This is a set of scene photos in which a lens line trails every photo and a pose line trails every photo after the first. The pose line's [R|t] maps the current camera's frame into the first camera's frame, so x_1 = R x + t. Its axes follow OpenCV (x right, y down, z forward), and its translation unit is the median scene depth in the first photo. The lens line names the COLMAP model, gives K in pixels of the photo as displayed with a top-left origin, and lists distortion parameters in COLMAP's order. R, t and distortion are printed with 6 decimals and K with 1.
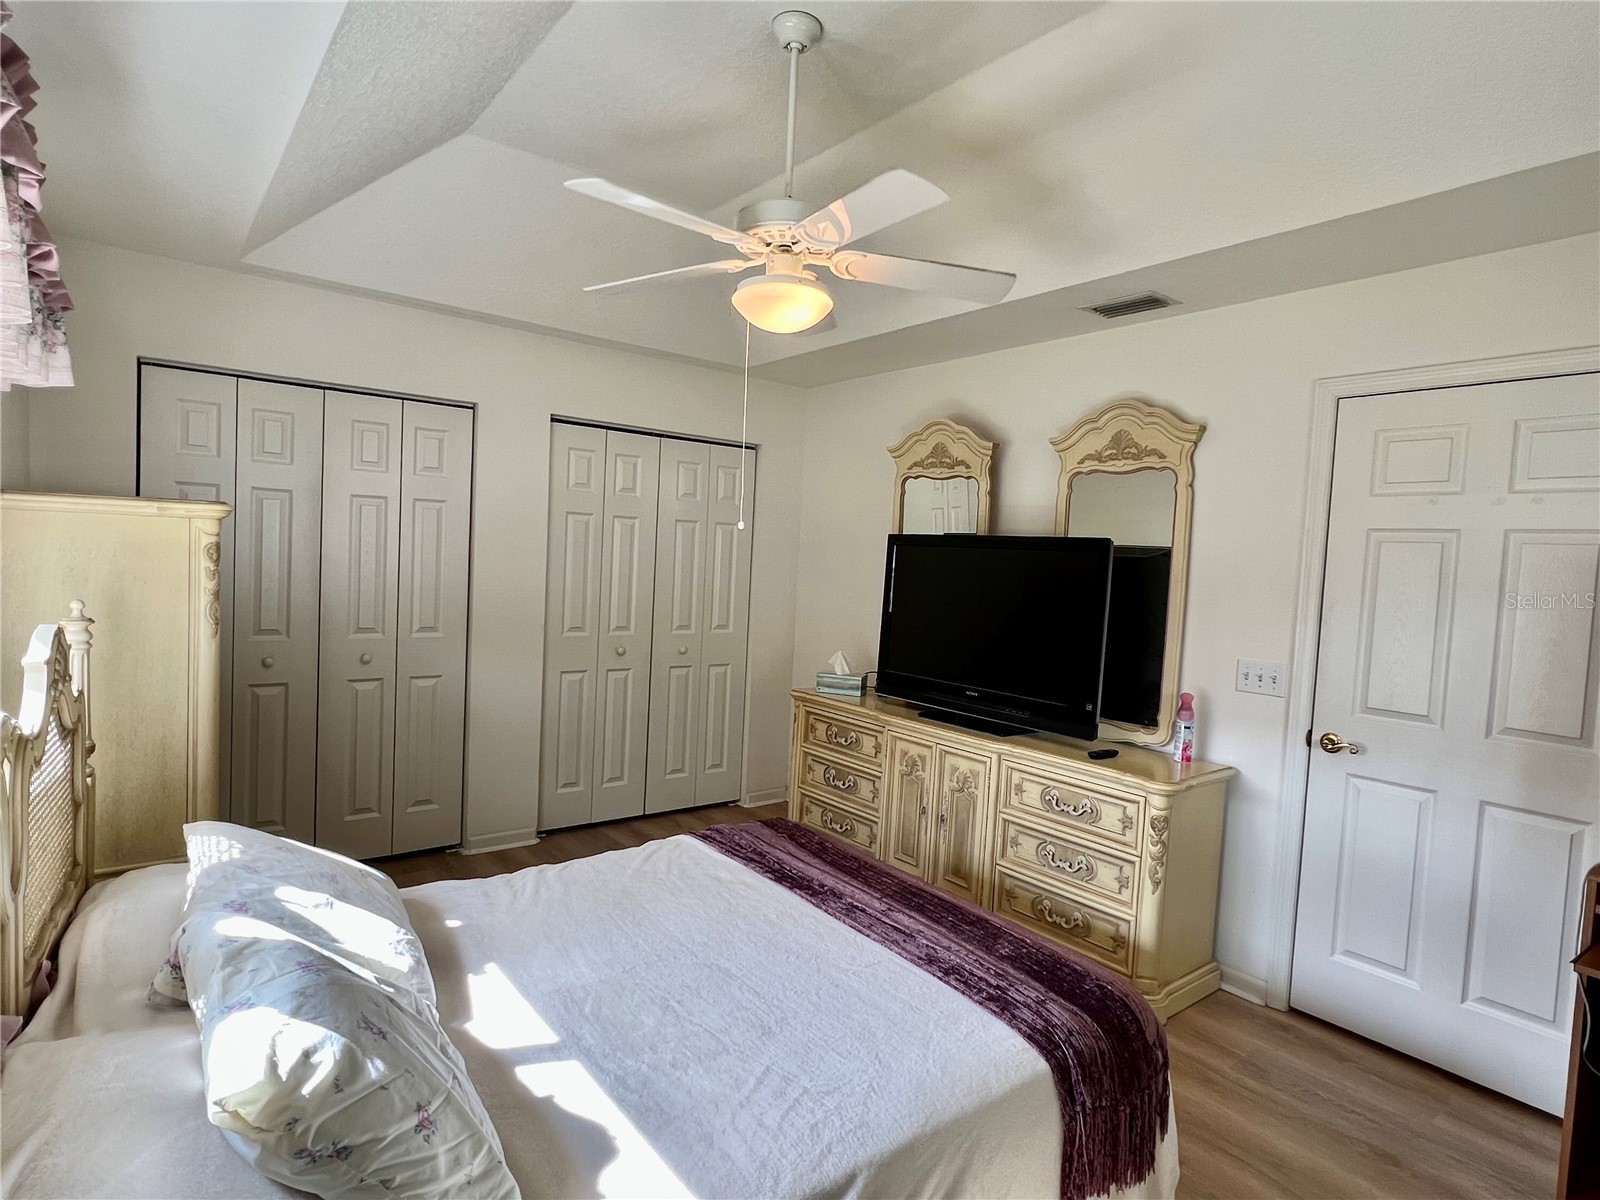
lens RADIAL K [[856.7, 0, 800.0], [0, 856.7, 600.0], [0, 0, 1]] dist [-0.000968, 0.000016]
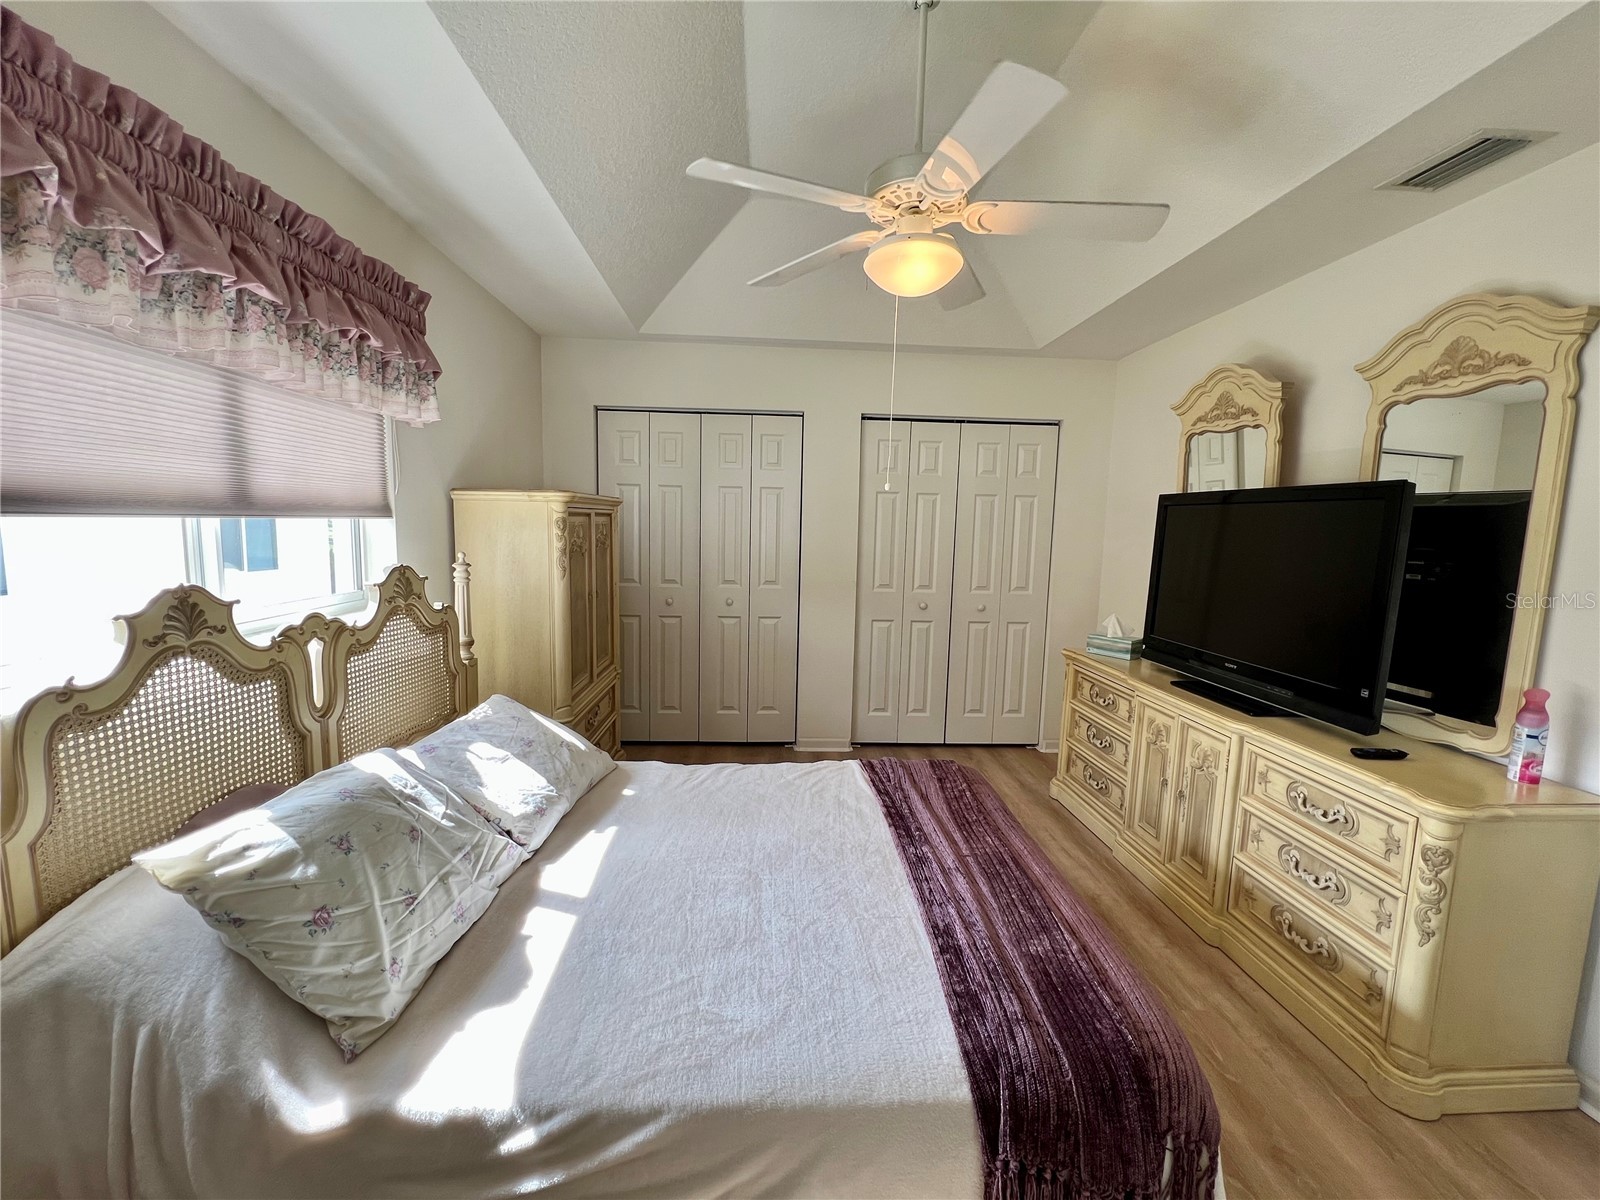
lens RADIAL K [[660.3, 0, 801.7], [0, 660.3, 597.8], [0, 0, 1]] dist [-0.002794, -0.000218]
pose [[0.823045, 0.033590, -0.566982, 0.240298], [-0.011965, 0.999054, 0.041819, 0.015513], [0.567850, -0.027635, 0.822668, 0.187238]]
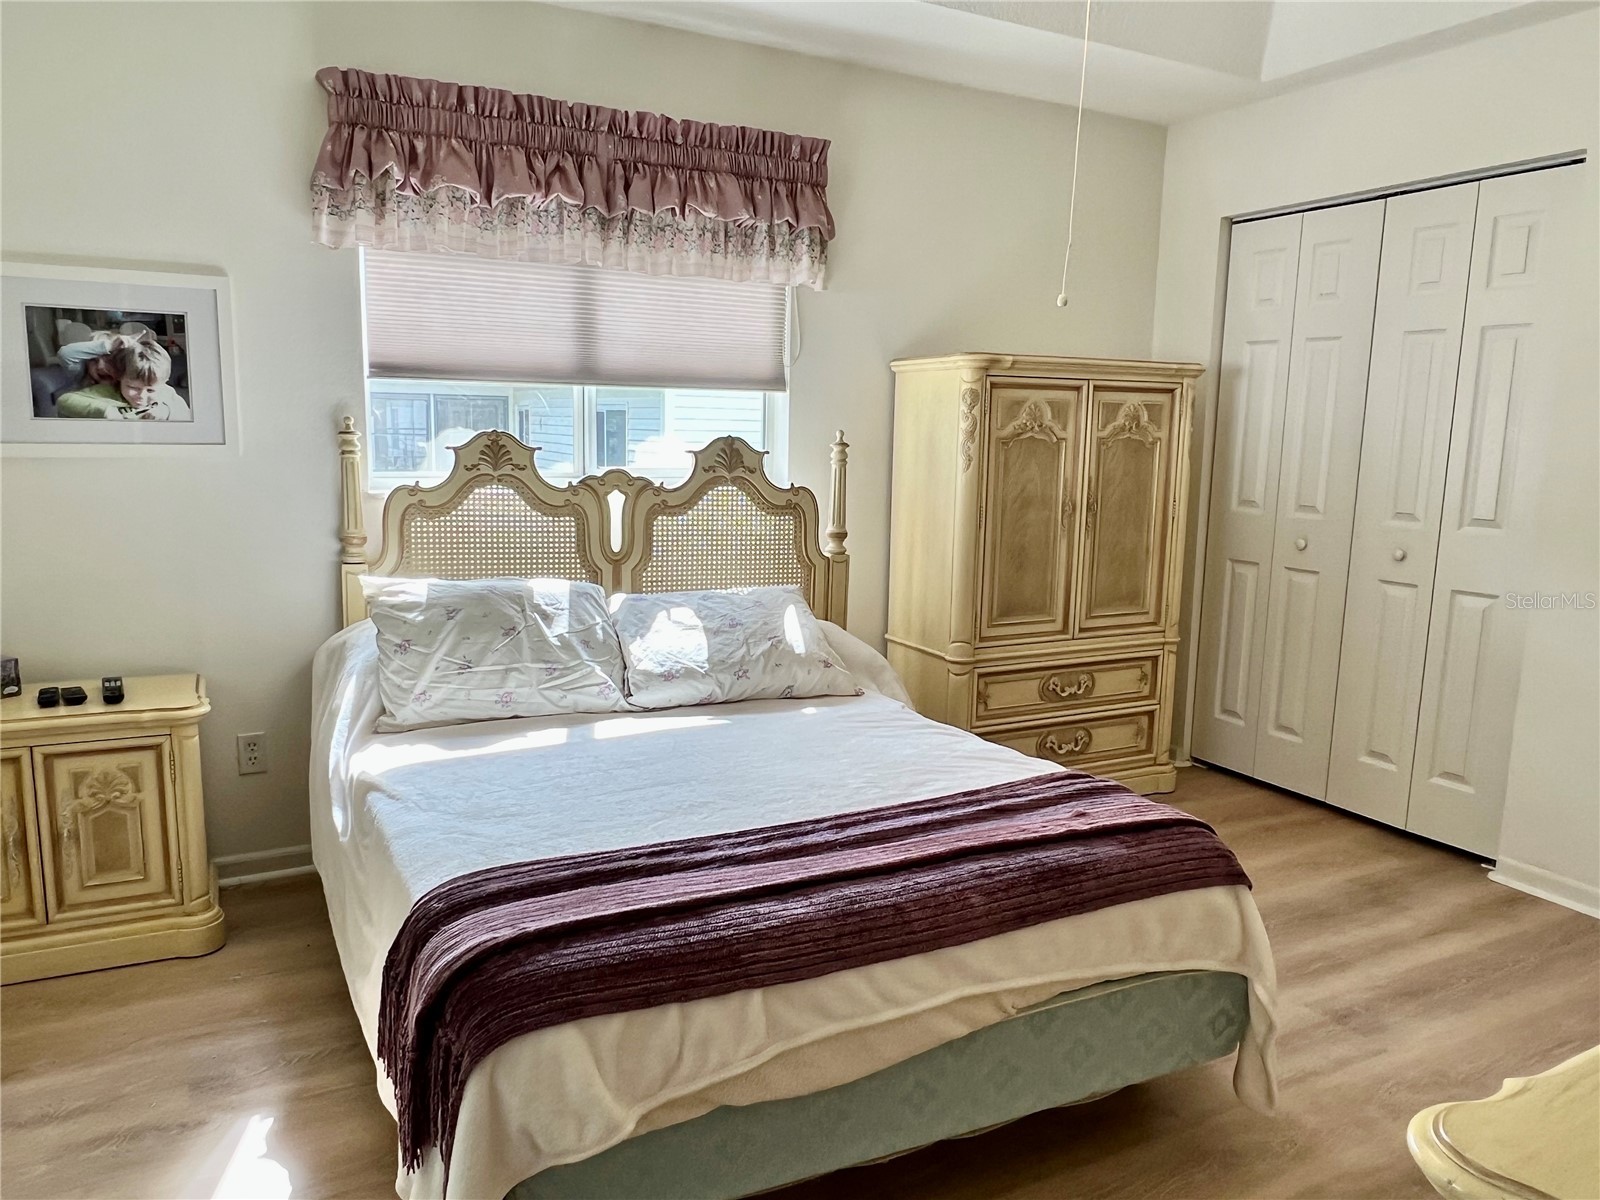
lens RADIAL K [[1154.3, 0, 799.6], [0, 1154.3, 618.7], [0, 0, 1]] dist [-0.002046, 0.001941]
pose [[-0.168136, 0.109855, -0.979624, 0.635379], [-0.079439, 0.989029, 0.124544, 0.044834], [0.982558, 0.098761, -0.157565, 0.732113]]
